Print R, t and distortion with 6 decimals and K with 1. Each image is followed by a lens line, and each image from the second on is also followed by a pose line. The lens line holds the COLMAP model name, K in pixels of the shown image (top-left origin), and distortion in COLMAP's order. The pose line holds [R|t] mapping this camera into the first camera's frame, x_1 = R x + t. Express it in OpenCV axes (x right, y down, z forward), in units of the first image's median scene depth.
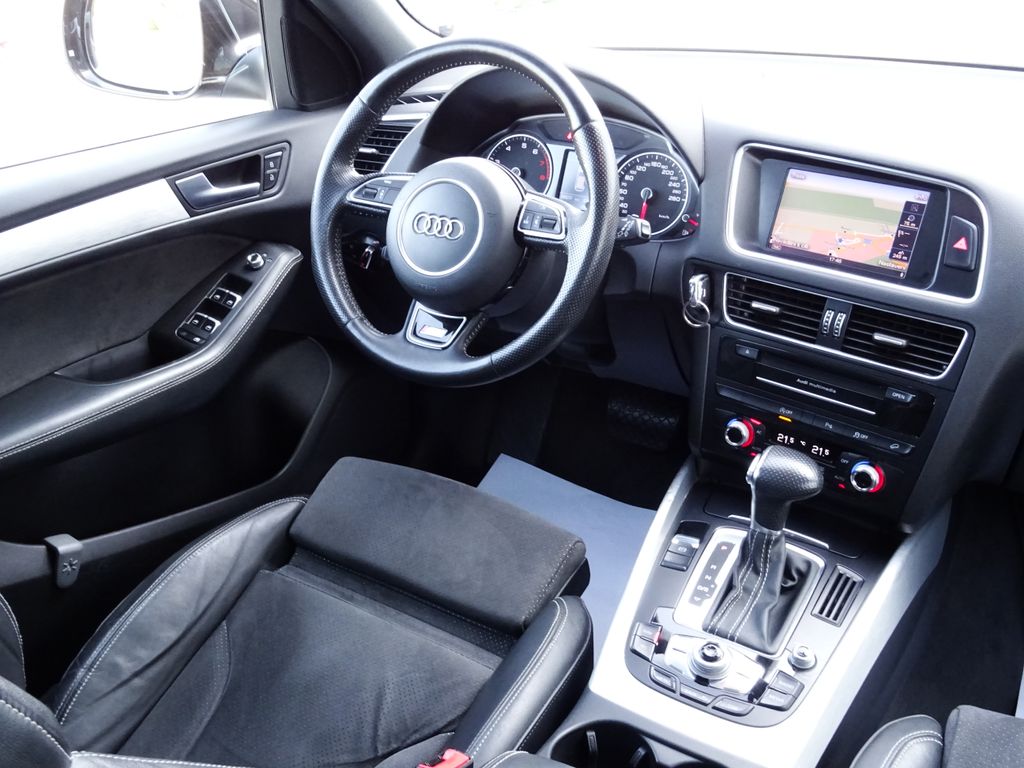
lens RADIAL K [[948.1, 0, 511.2], [0, 948.1, 381.6], [0, 0, 1]] dist [0.005486, 0.006809]
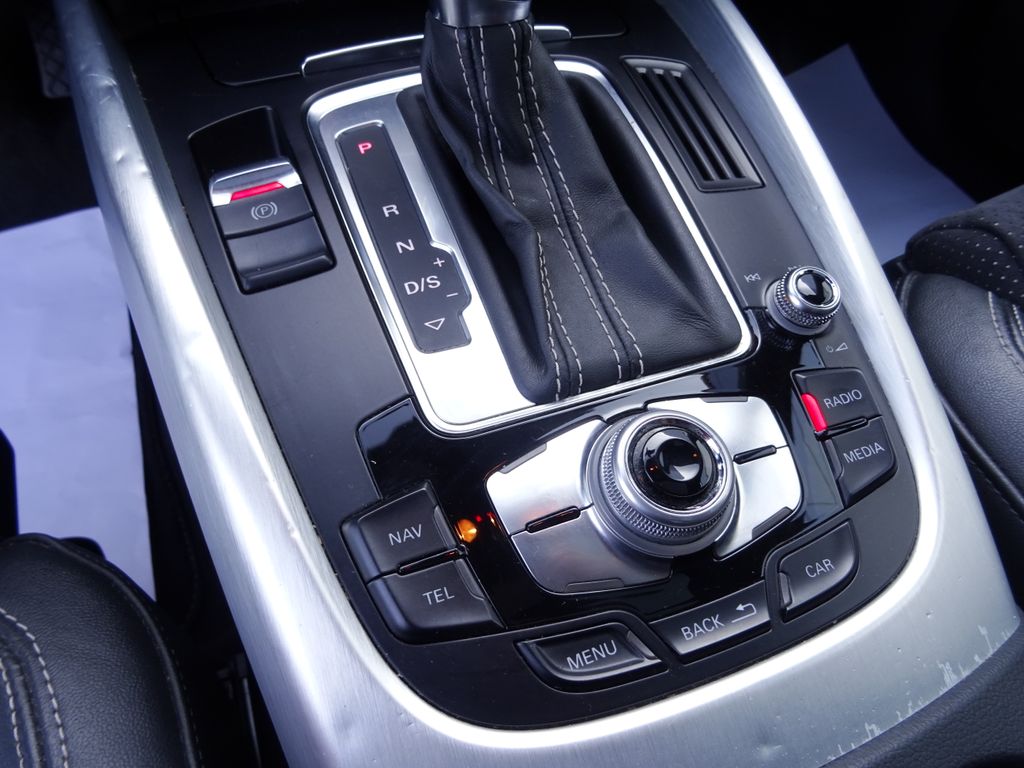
lens RADIAL K [[726.4, 0, 512.0], [0, 726.4, 384.0], [0, 0, 1]] dist [-0.002182, -0.003523]
pose [[0.604040, -0.581482, 0.544991, 0.068598], [0.312042, 0.801807, 0.509642, 0.123704], [-0.733325, -0.137784, 0.665770, 0.757138]]
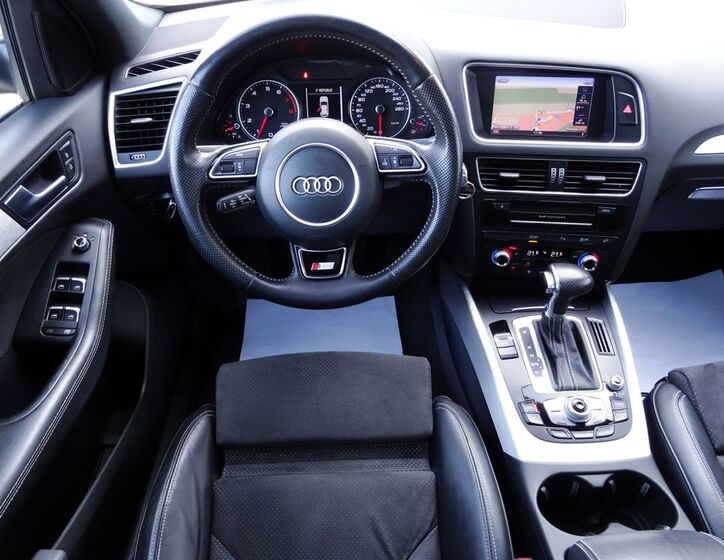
lens RADIAL K [[531.2, 0, 362.0], [0, 531.2, 280.0], [0, 0, 1]] dist [-0.004720, 0.000840]
pose [[0.834642, -0.353521, 0.422368, -0.332838], [0.261036, 0.929136, 0.261852, -0.200819], [-0.485008, -0.108299, 0.867778, 0.359954]]
